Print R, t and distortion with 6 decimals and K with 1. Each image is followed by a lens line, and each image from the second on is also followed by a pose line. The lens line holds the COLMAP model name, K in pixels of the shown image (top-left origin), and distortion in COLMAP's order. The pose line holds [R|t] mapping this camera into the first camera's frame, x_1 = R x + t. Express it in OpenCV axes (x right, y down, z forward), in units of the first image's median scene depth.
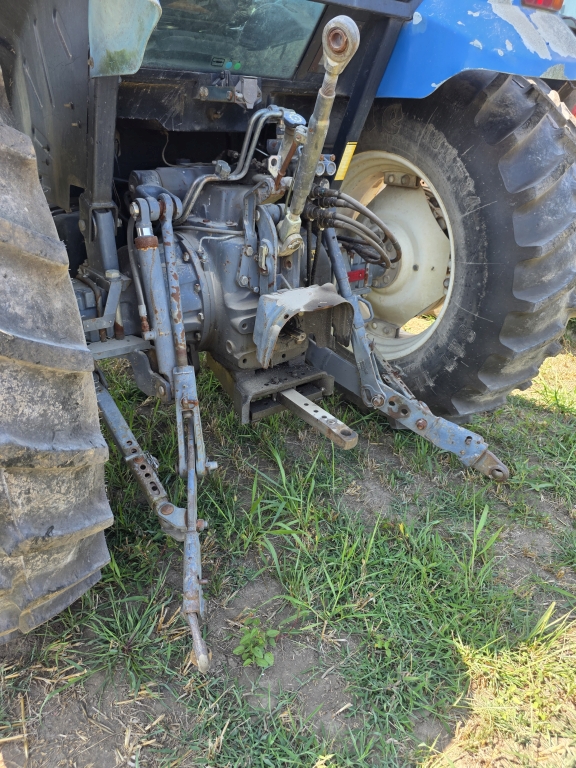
lens RADIAL K [[514.6, 0, 281.4], [0, 514.6, 388.7], [0, 0, 1]] dist [0.035394, -0.035193]
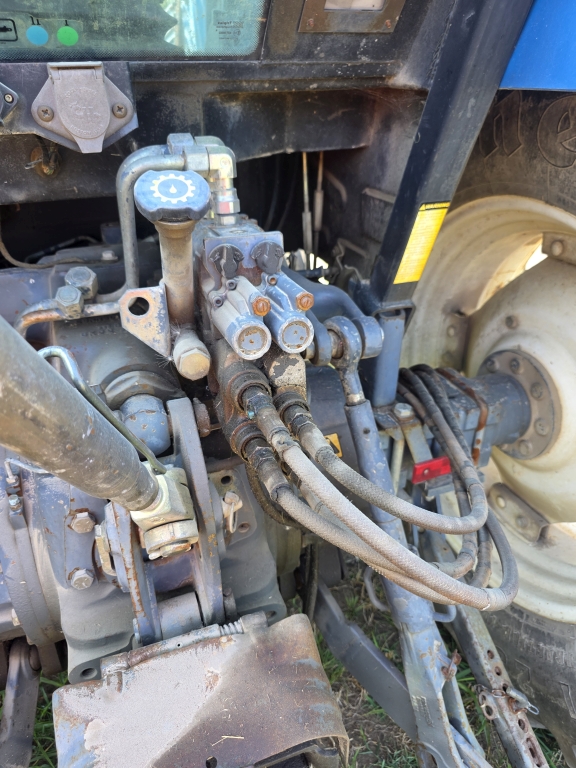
lens RADIAL K [[514.6, 0, 294.7], [0, 514.6, 387.0], [0, 0, 1]] dist [0.035394, -0.035193]
pose [[0.953255, 0.102781, -0.284148, 0.167442], [-0.092078, 0.994455, 0.050808, -0.359603], [0.287794, -0.022269, 0.957433, 0.608266]]
